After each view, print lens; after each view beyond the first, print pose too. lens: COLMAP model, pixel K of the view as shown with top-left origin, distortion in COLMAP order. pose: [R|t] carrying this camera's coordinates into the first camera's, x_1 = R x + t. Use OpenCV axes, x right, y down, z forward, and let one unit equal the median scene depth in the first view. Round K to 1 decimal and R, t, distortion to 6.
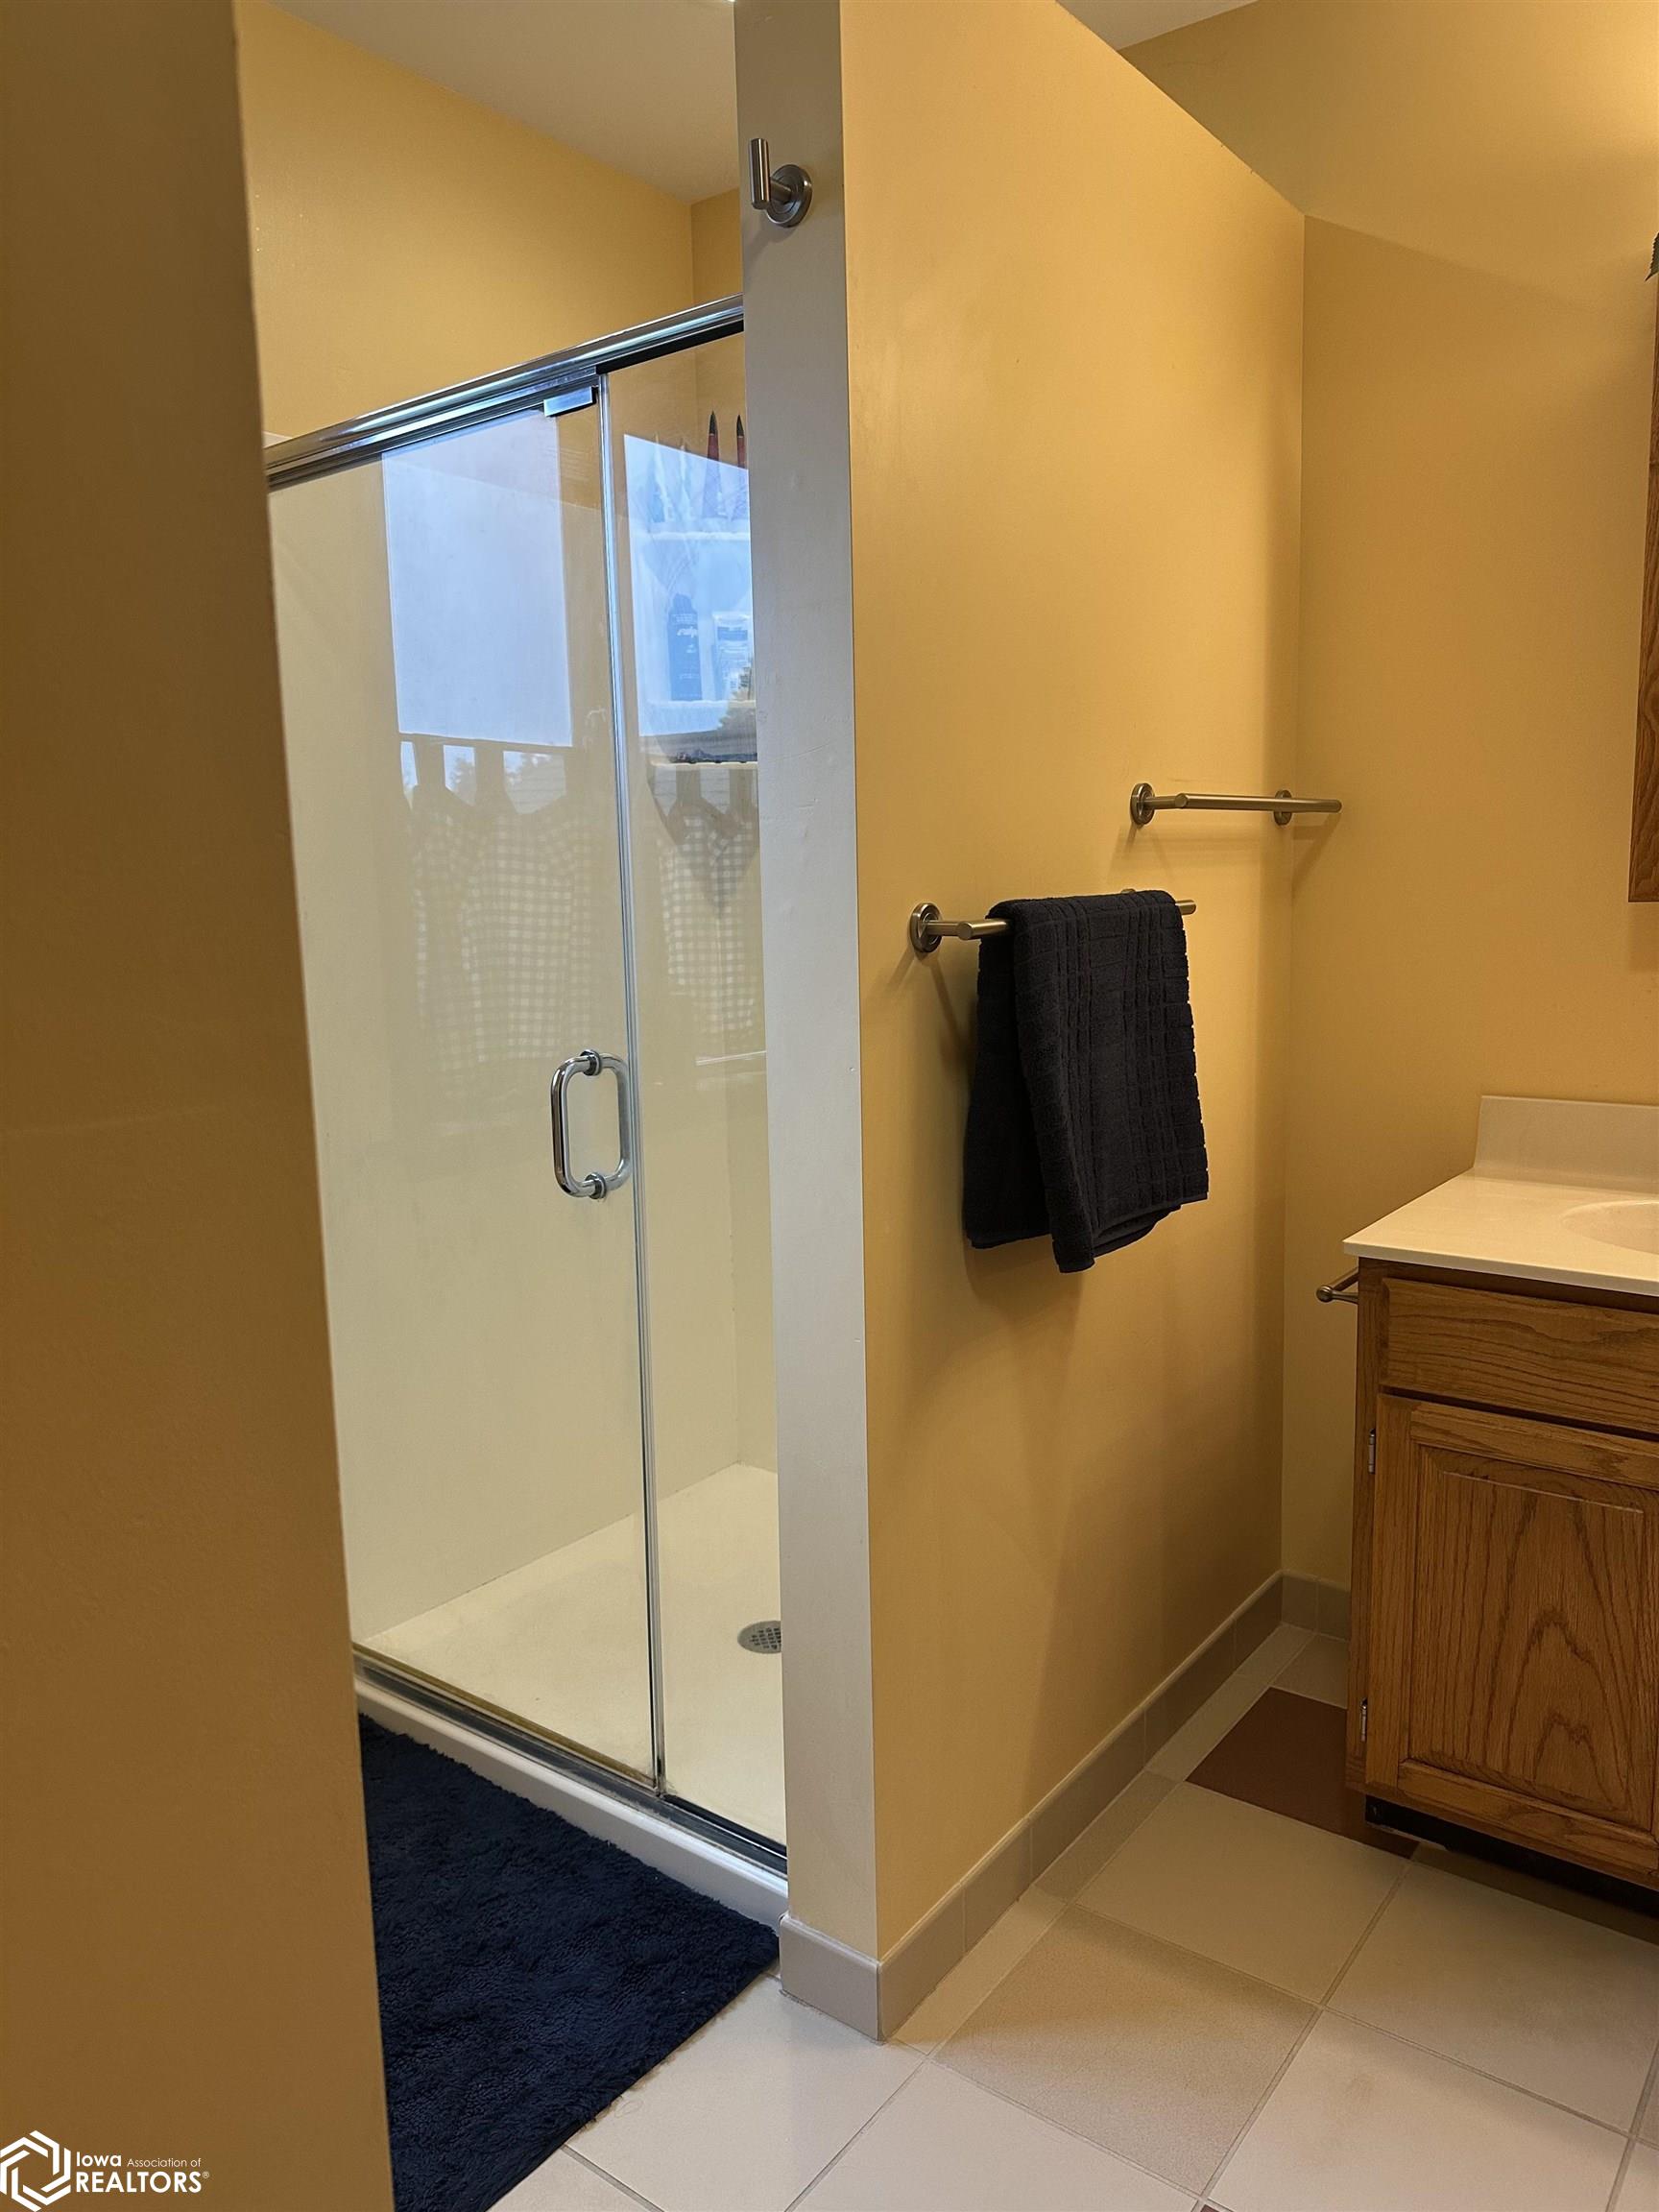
lens RADIAL K [[1559.0, 0, 824.5], [0, 1559.0, 1104.0], [0, 0, 1]] dist [0.002497, 0.001094]
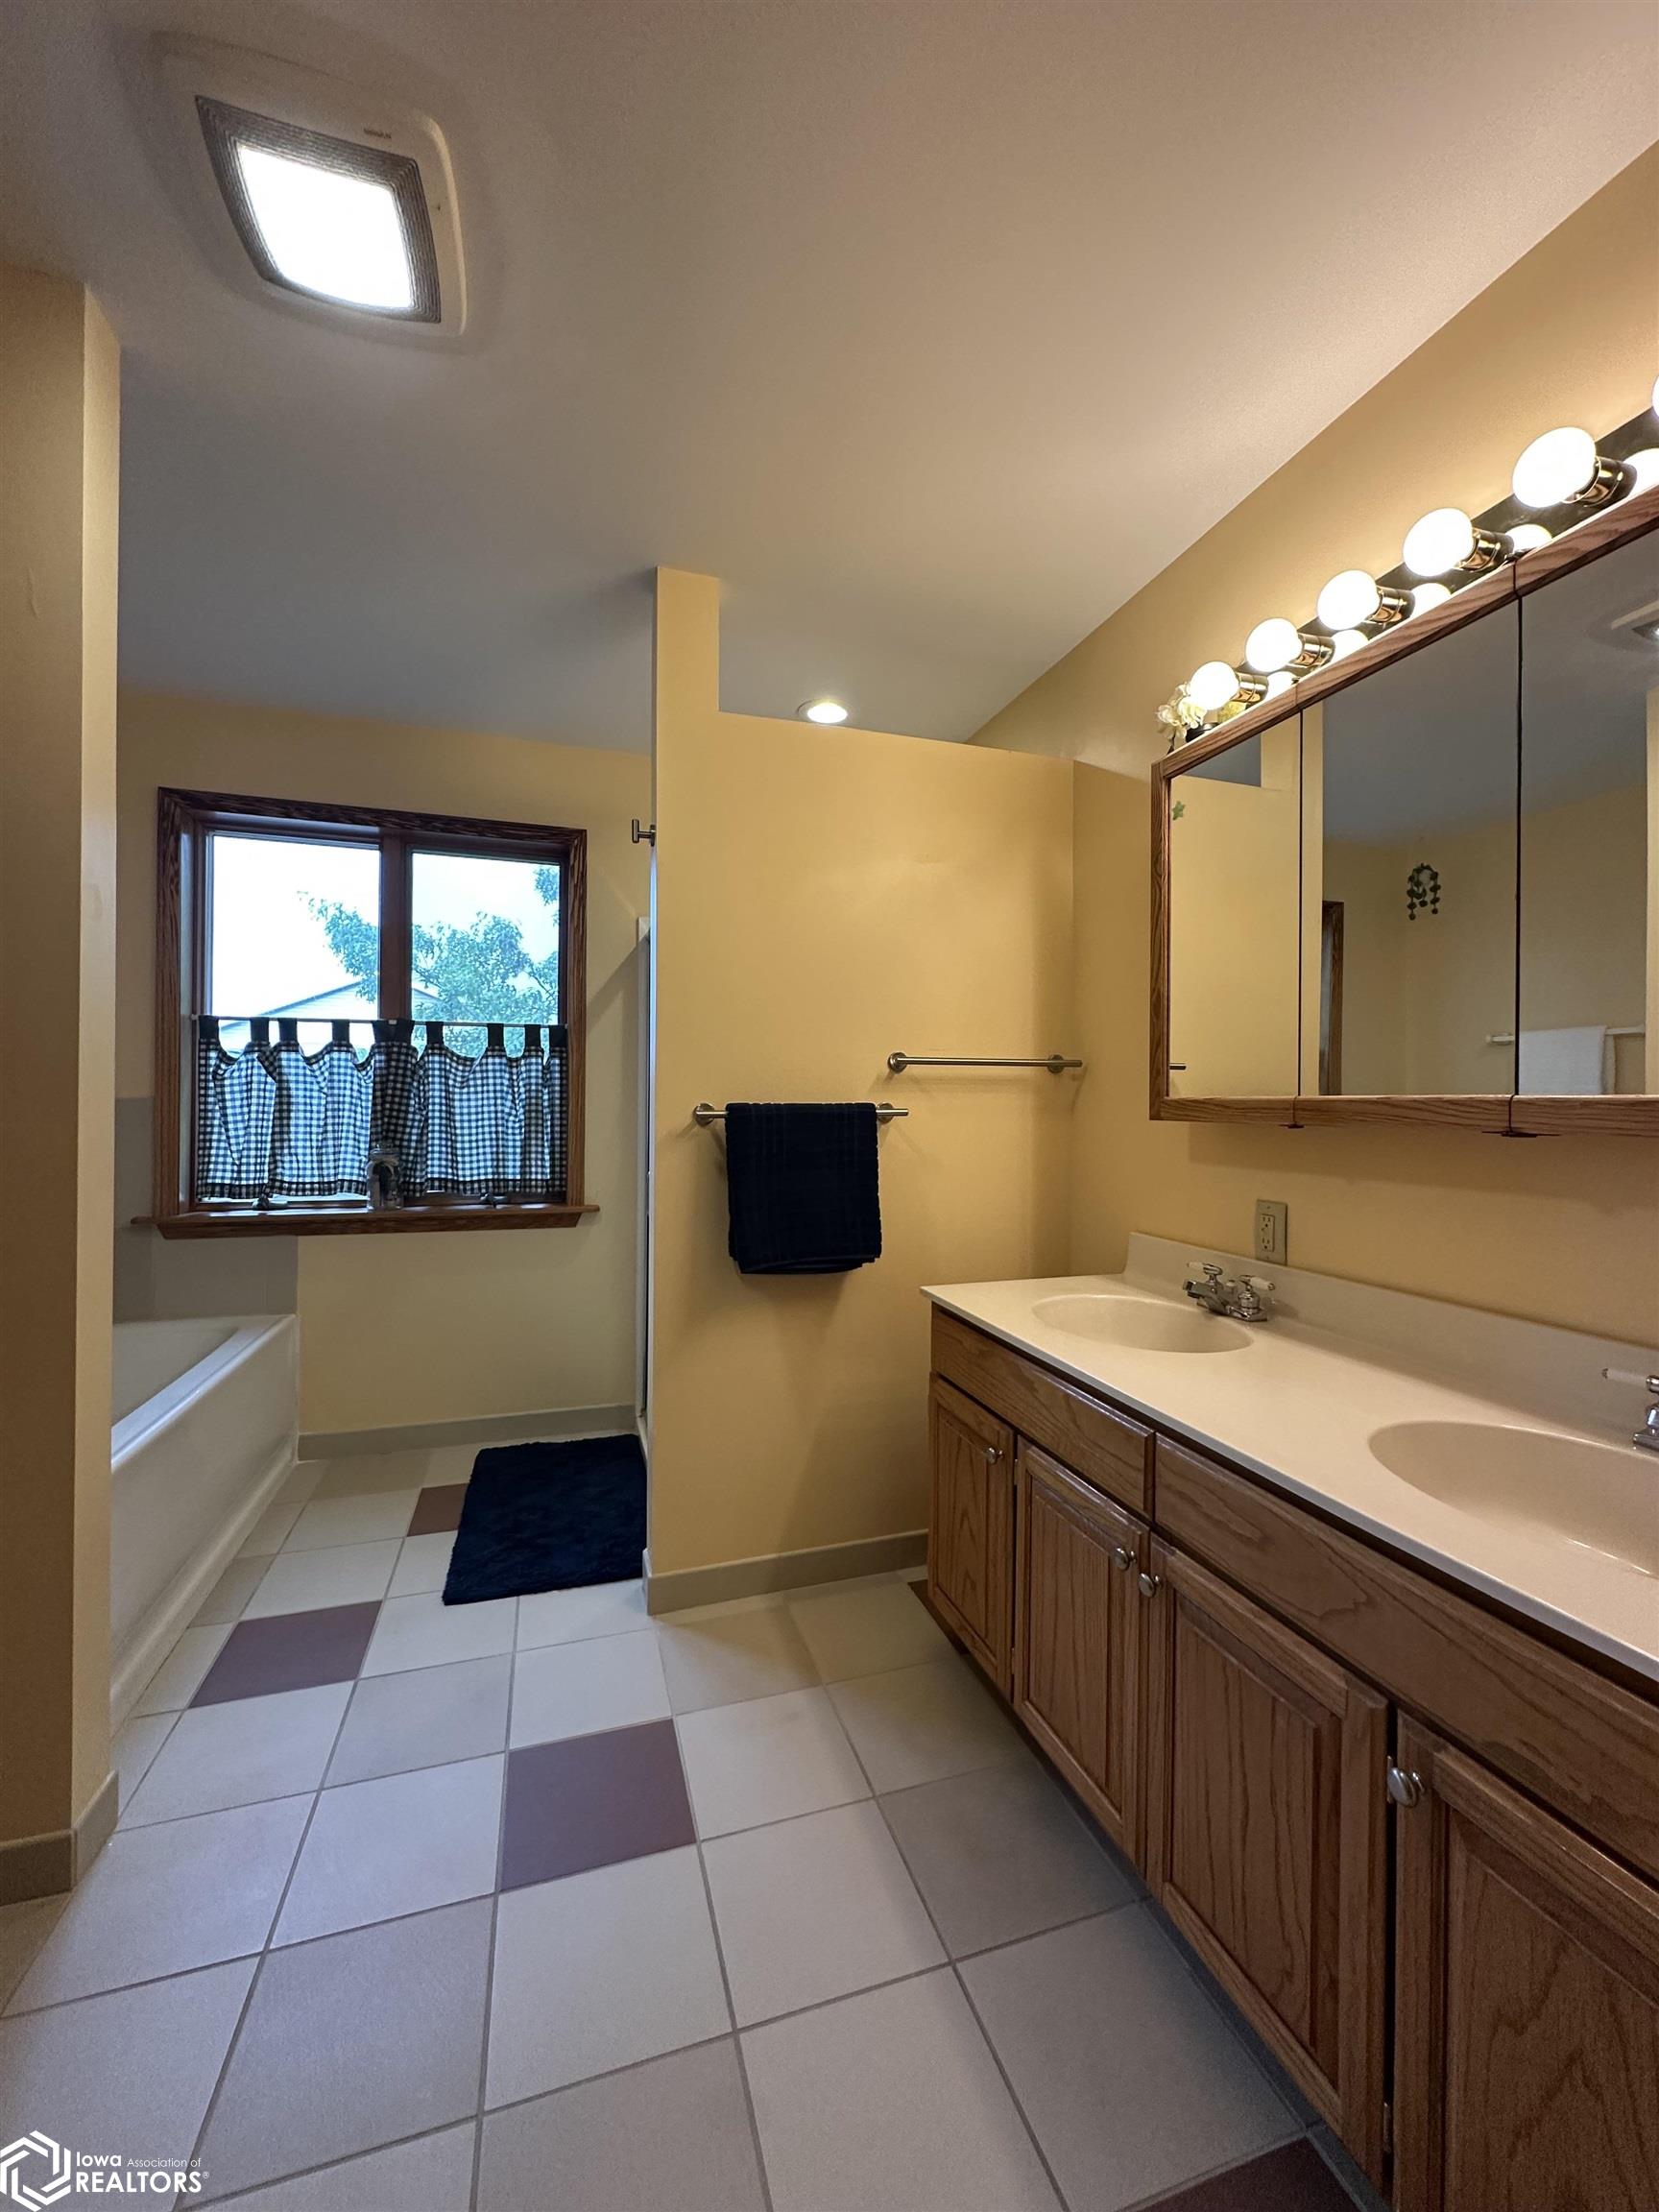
lens RADIAL K [[877.6, 0, 850.7], [0, 877.6, 1109.0], [0, 0, 1]] dist [-0.001668, 0.000177]
pose [[0.818437, 0.031440, -0.573736, 0.846347], [-0.109090, 0.988843, -0.101431, -0.008831], [0.564146, 0.145604, 0.812735, 0.044251]]
